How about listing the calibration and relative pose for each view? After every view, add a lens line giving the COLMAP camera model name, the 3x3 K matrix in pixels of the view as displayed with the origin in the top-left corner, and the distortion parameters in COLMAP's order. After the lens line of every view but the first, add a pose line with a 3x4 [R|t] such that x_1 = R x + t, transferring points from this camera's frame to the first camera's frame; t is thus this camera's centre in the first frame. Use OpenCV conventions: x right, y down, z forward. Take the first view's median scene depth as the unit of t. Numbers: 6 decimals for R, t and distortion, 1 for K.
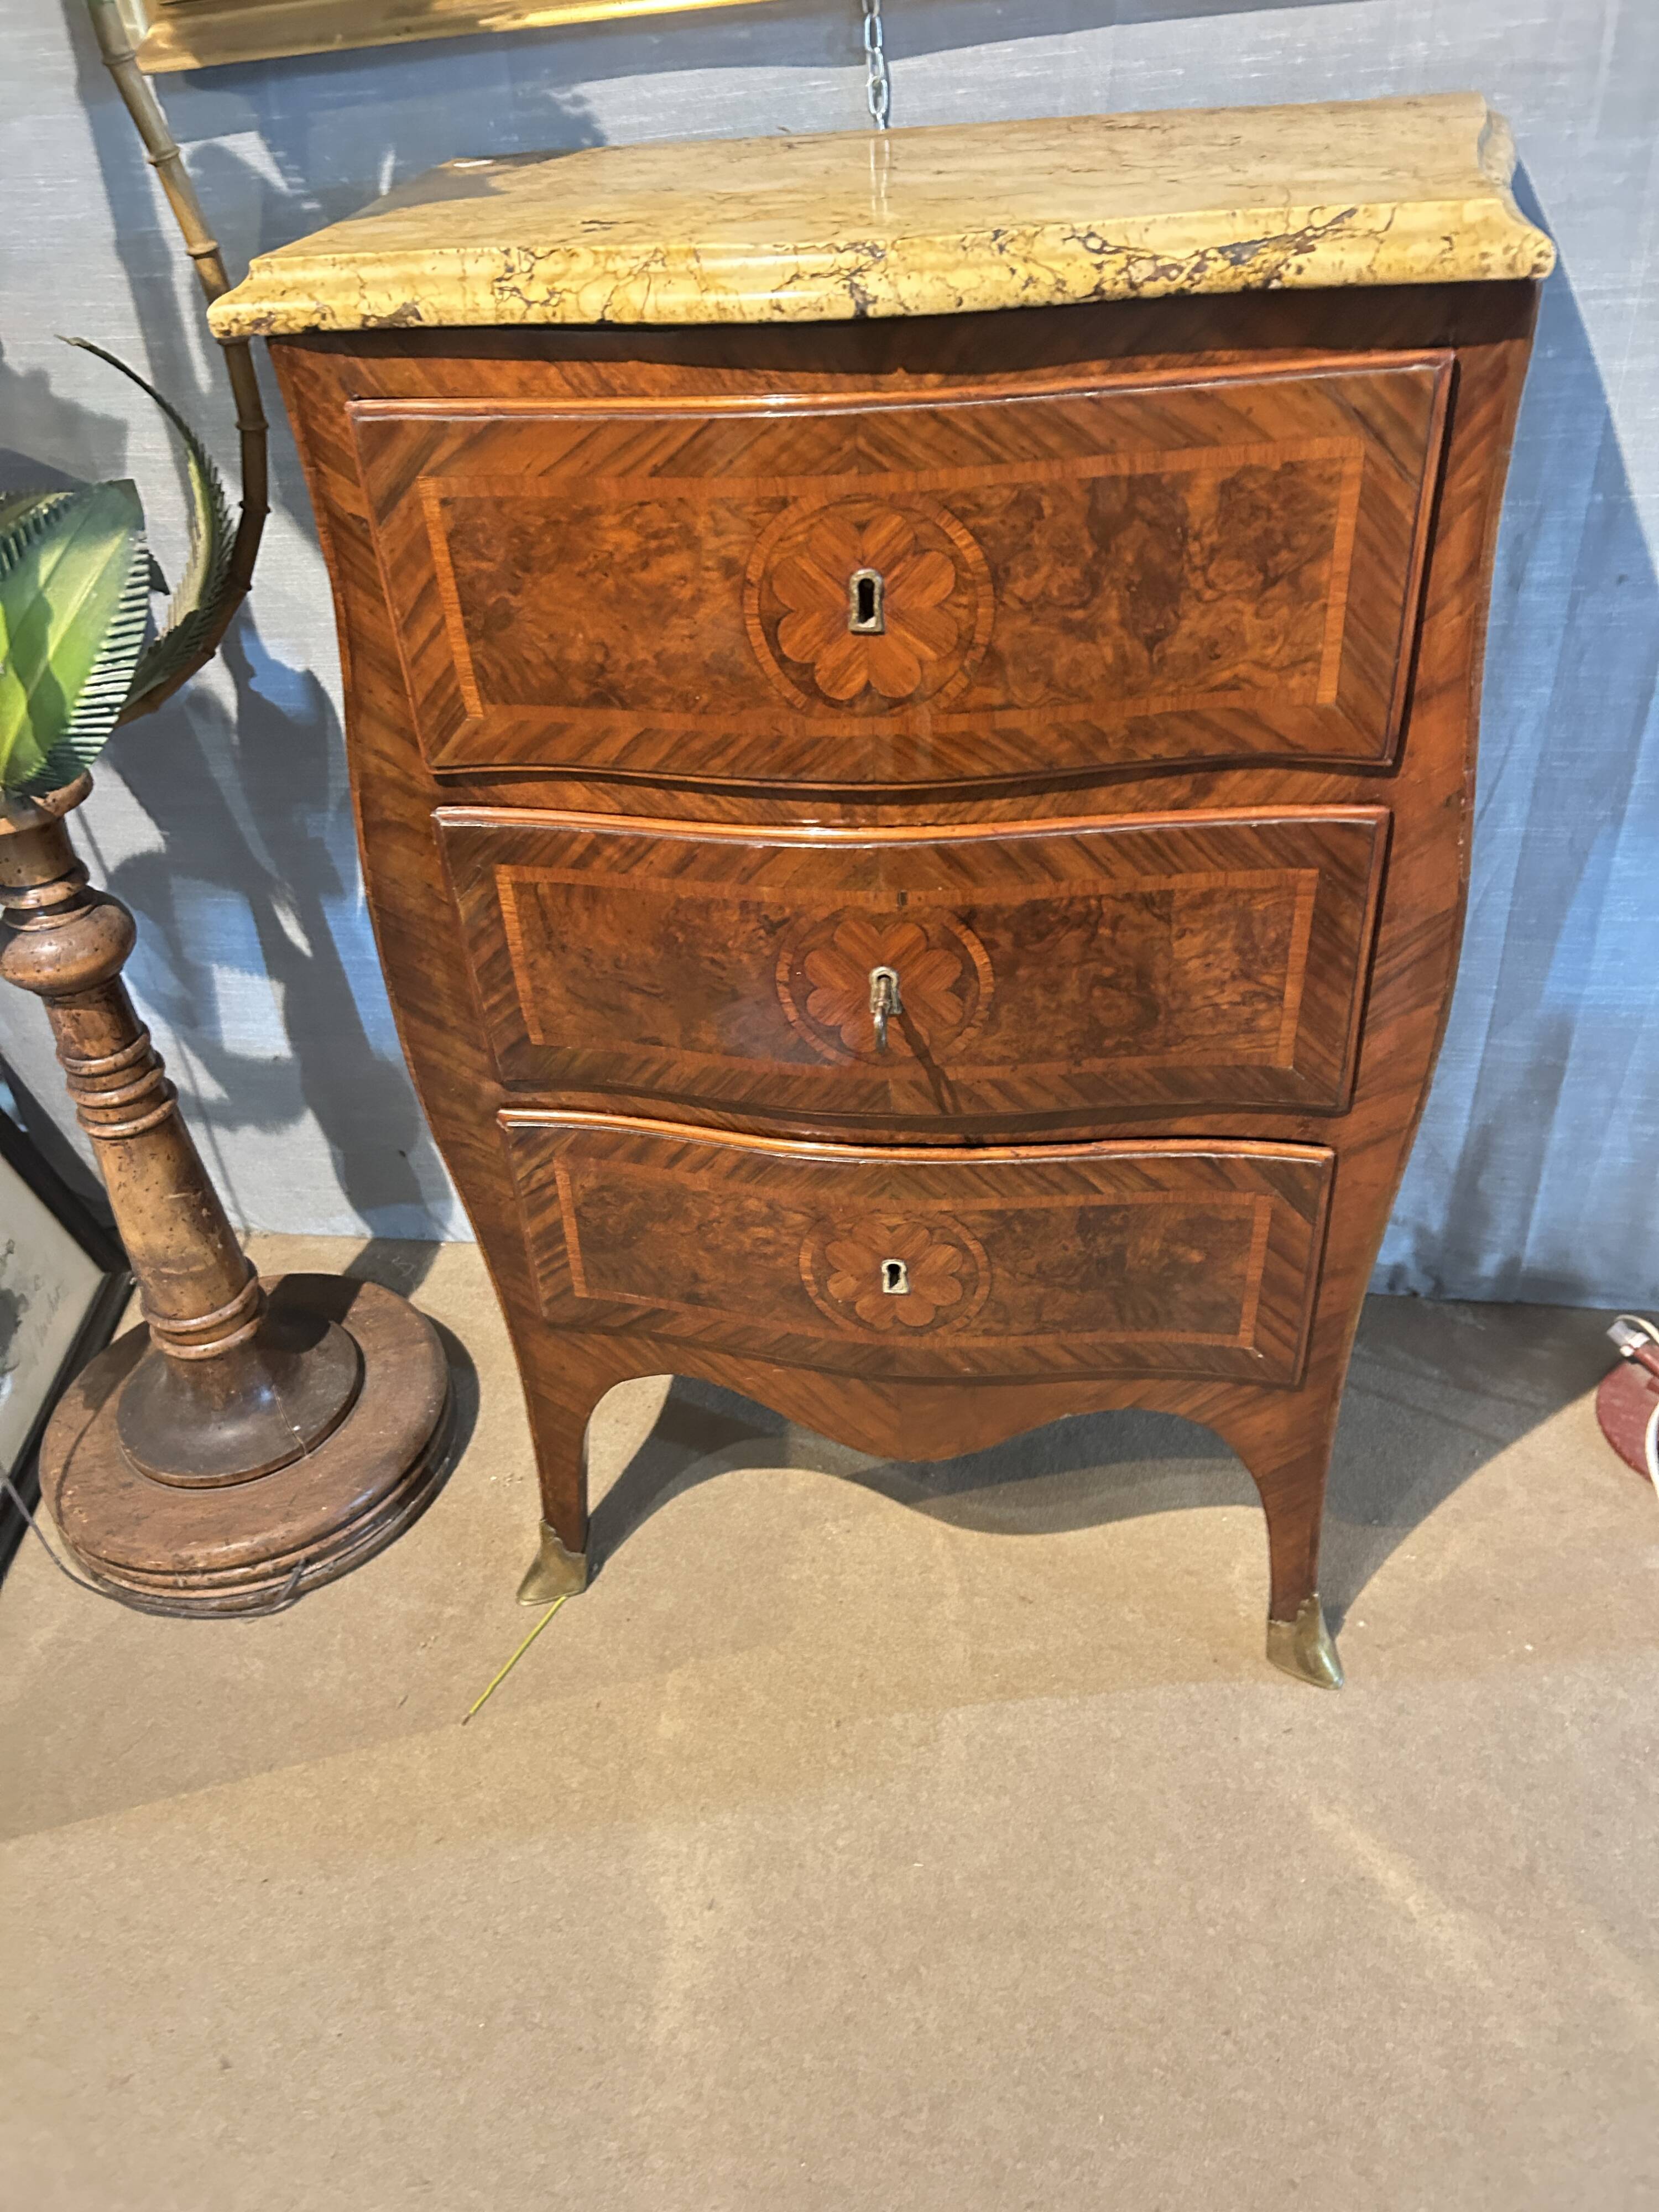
lens RADIAL K [[1658.9, 0, 817.8], [0, 1658.9, 1118.7], [0, 0, 1]] dist [0.046796, -0.054916]
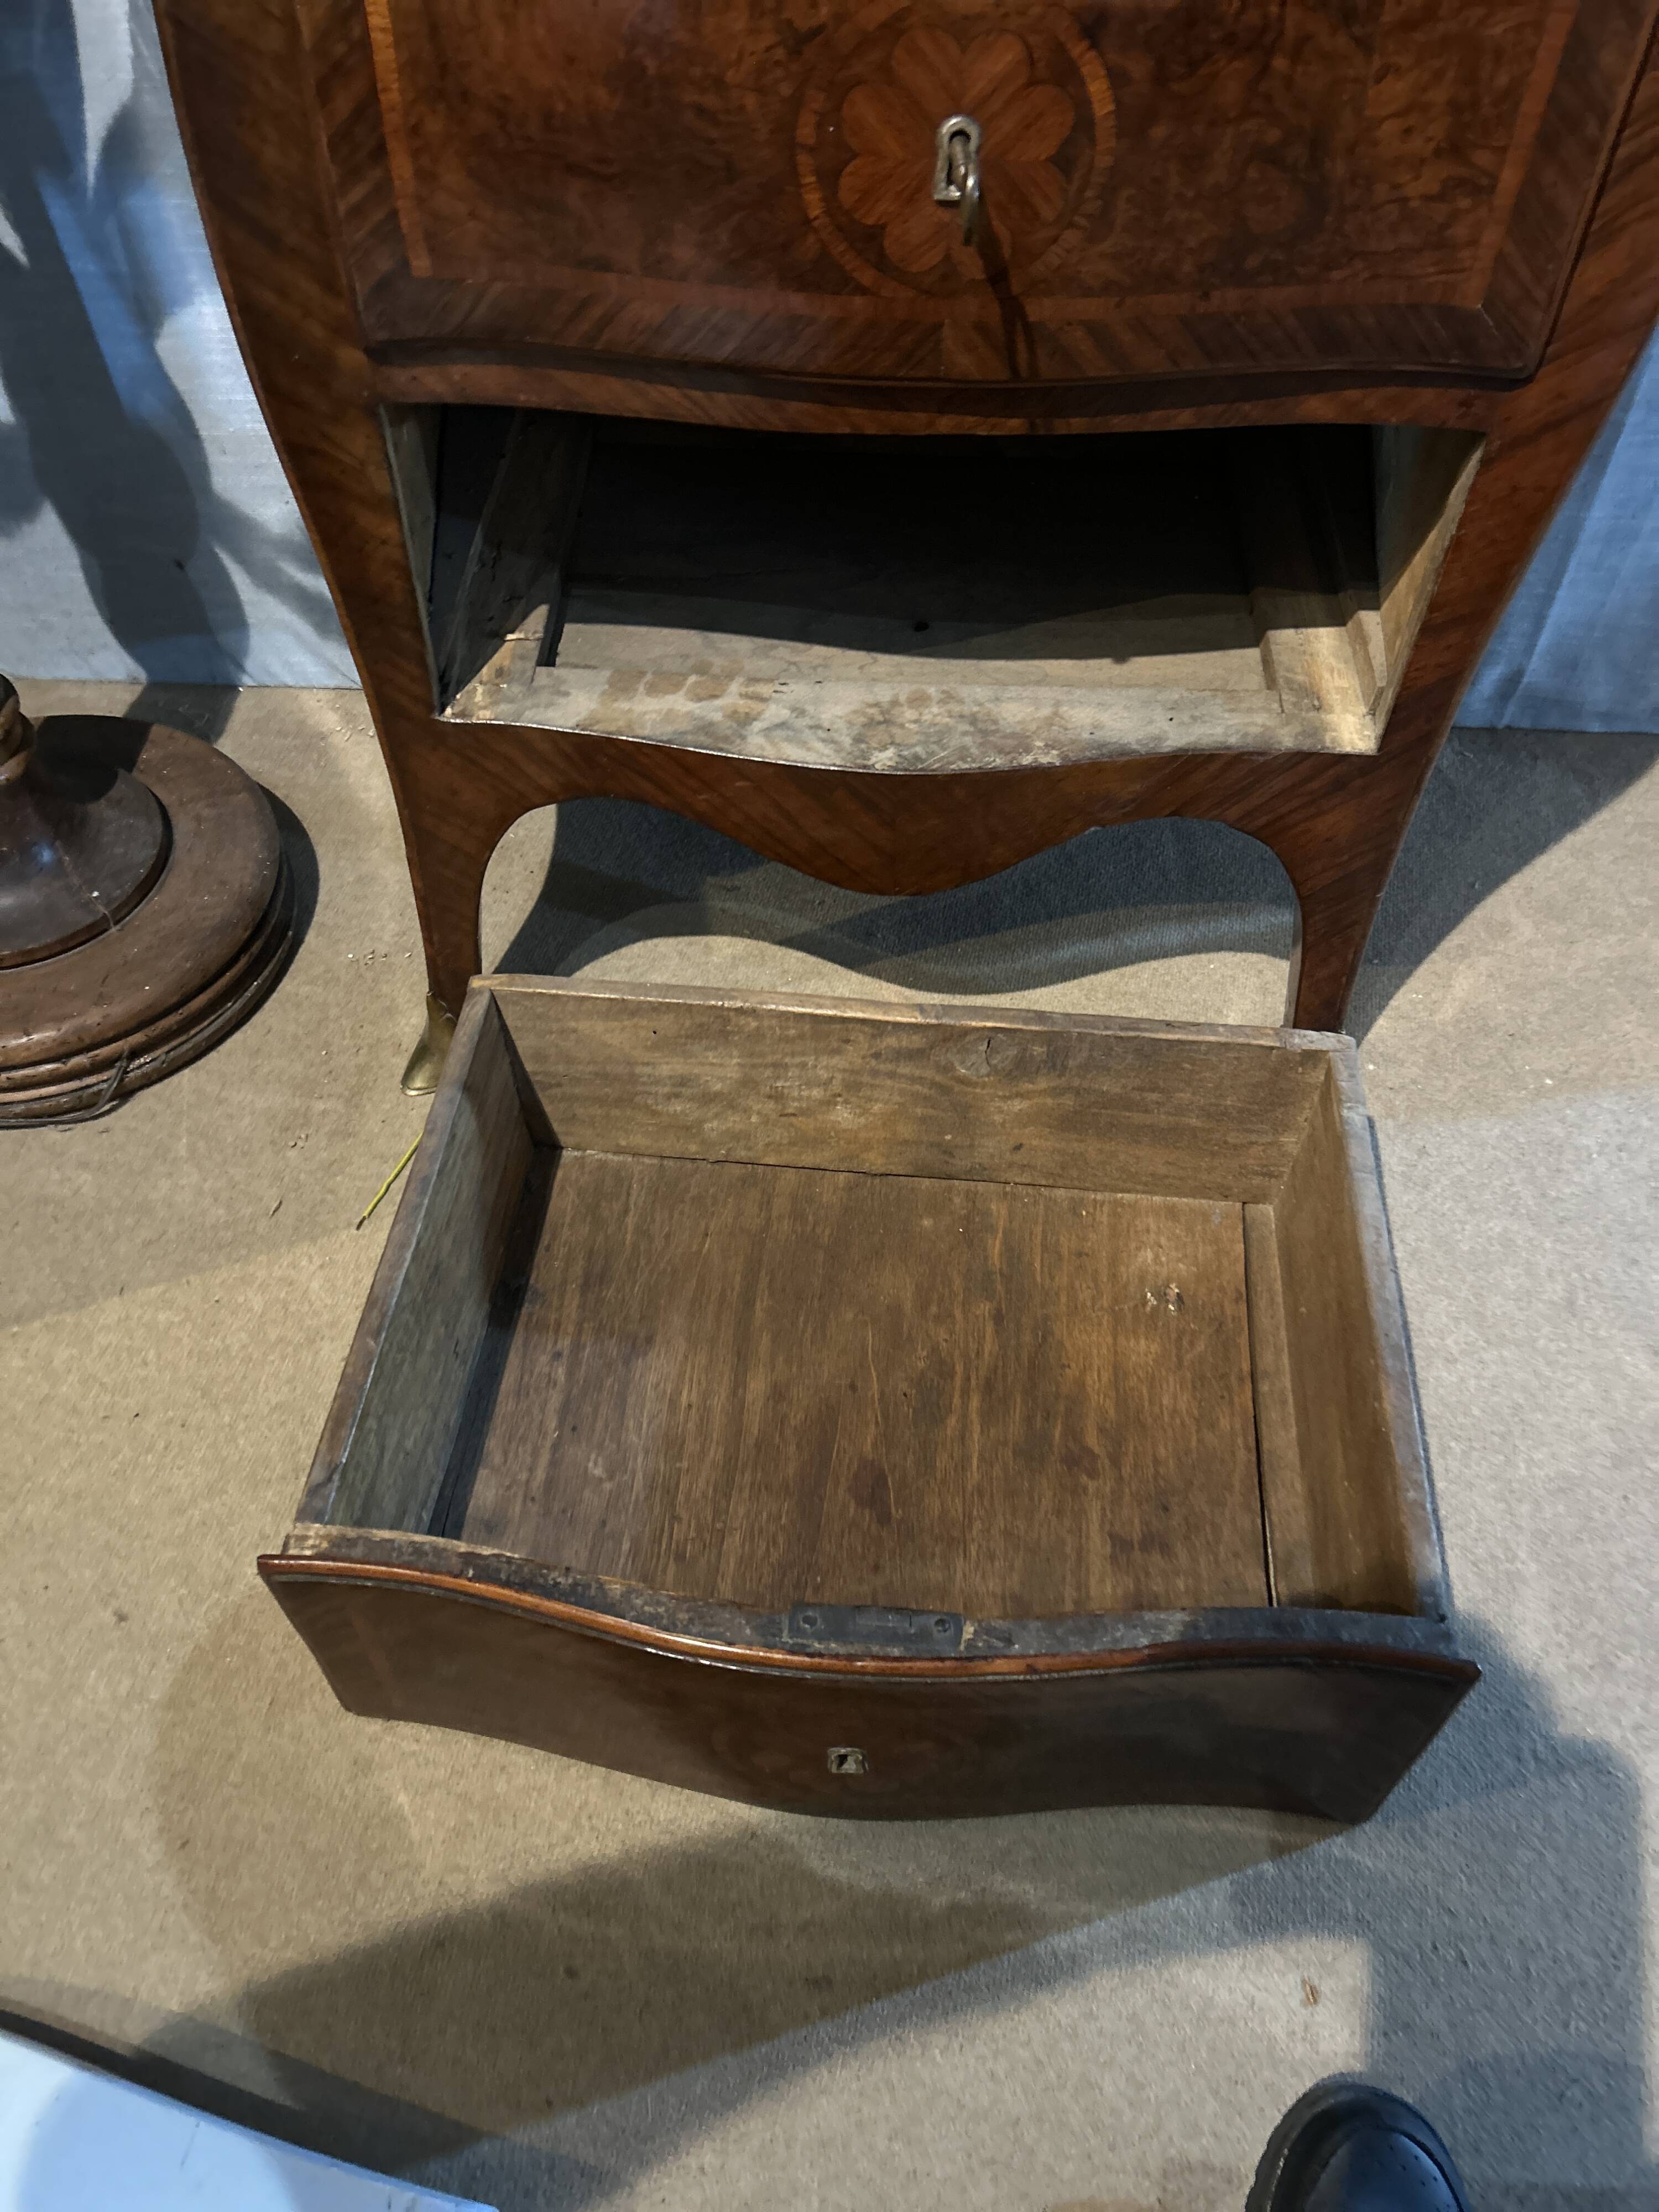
lens RADIAL K [[1658.9, 0, 829.6], [0, 1658.9, 1103.2], [0, 0, 1]] dist [0.046796, -0.054916]
pose [[0.988198, -0.046277, 0.146025, -0.124226], [0.008010, 0.967582, 0.252429, 0.118283], [-0.152973, -0.248280, 0.956533, 0.230521]]
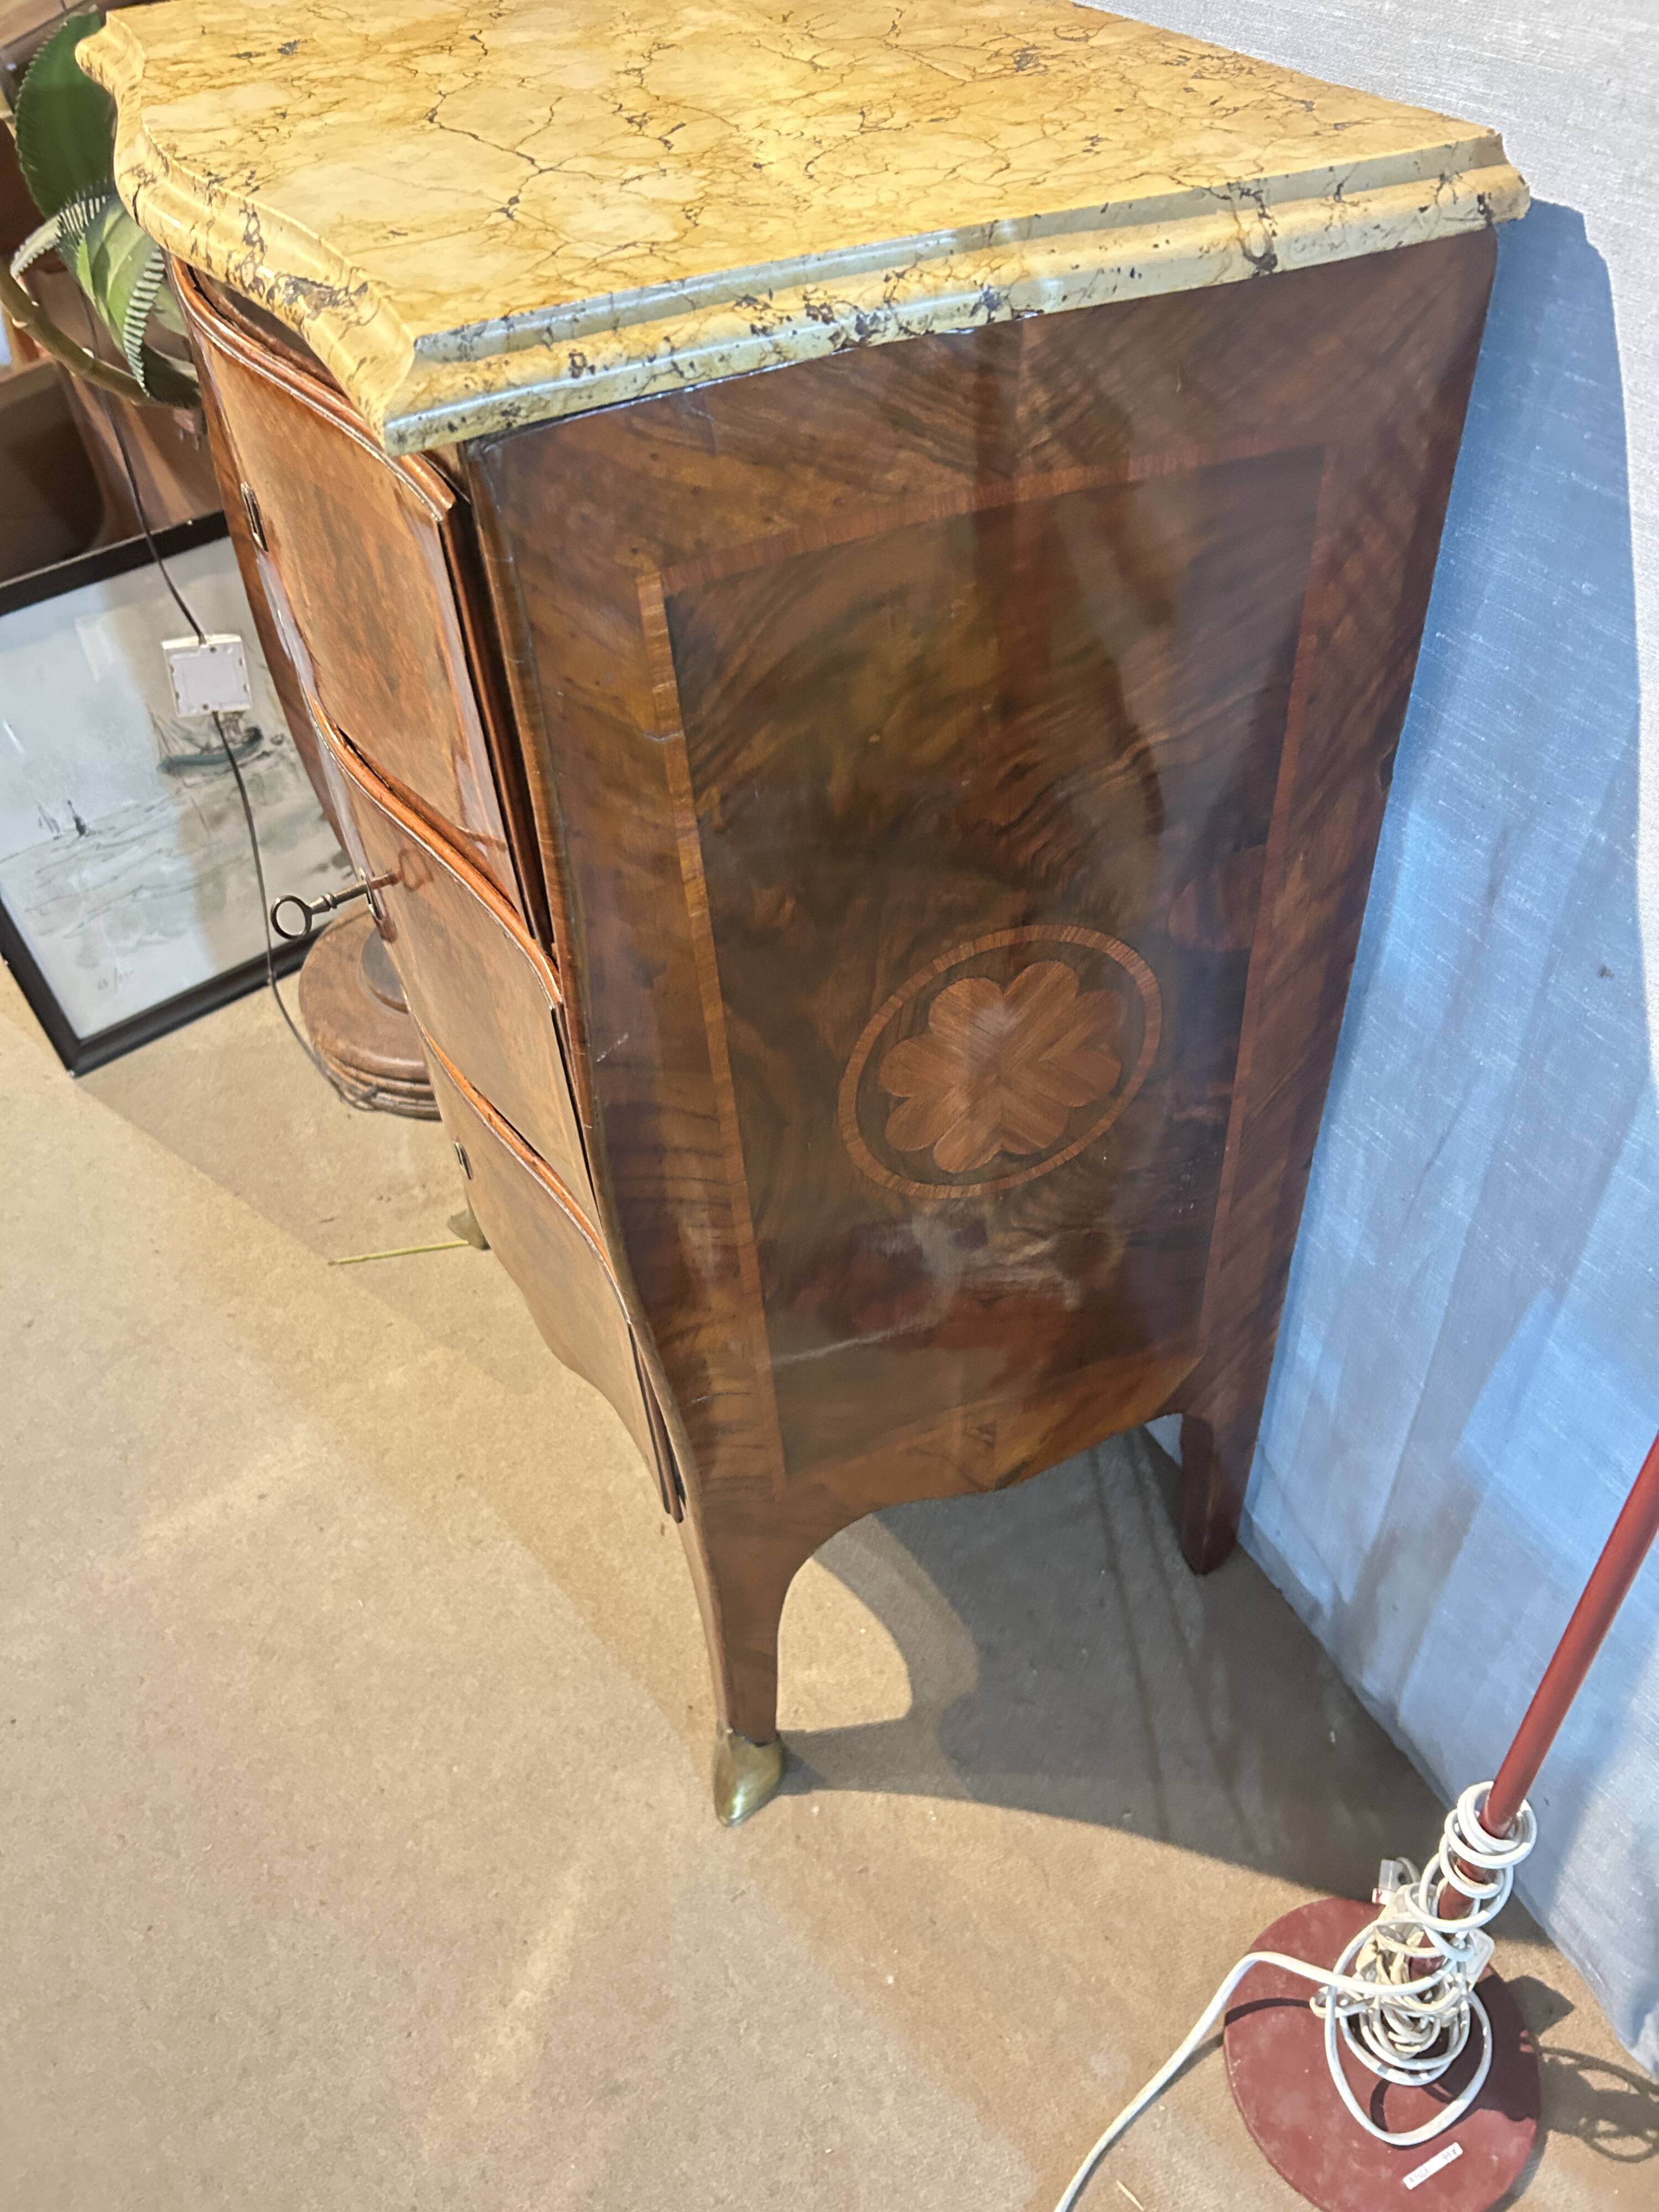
lens RADIAL K [[1658.9, 0, 861.9], [0, 1658.9, 1088.5], [0, 0, 1]] dist [0.046796, -0.054916]
pose [[0.612155, 0.574210, -0.543644, 0.782725], [-0.460987, 0.817748, 0.344644, -0.433872], [0.642462, 0.039637, 0.765292, 0.403591]]
